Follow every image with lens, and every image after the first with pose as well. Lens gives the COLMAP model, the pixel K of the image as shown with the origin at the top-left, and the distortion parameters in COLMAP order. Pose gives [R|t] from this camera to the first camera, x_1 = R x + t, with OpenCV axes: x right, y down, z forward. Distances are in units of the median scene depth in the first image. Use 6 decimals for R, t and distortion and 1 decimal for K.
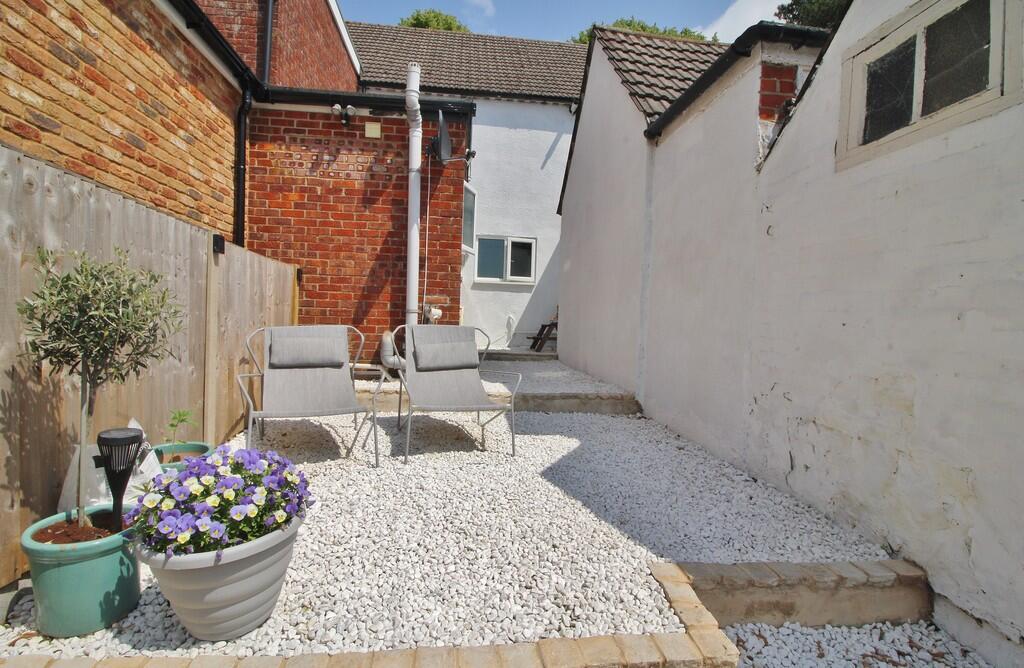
lens RADIAL K [[464.1, 0, 516.1], [0, 464.1, 335.9], [0, 0, 1]] dist [-0.000234, -0.000553]
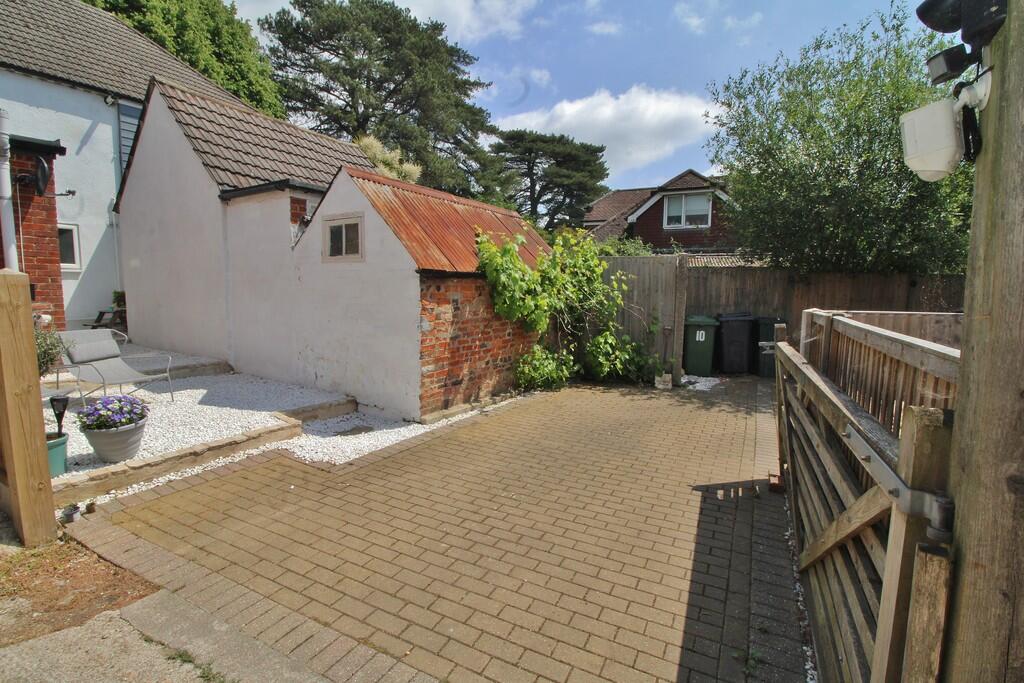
lens RADIAL K [[477.2, 0, 517.2], [0, 477.2, 341.6], [0, 0, 1]] dist [-0.029001, -0.000881]
pose [[0.602723, -0.114532, 0.789688, -0.428120], [0.030875, 0.992252, 0.120346, -0.105251], [-0.797353, -0.048154, 0.601589, -0.792274]]
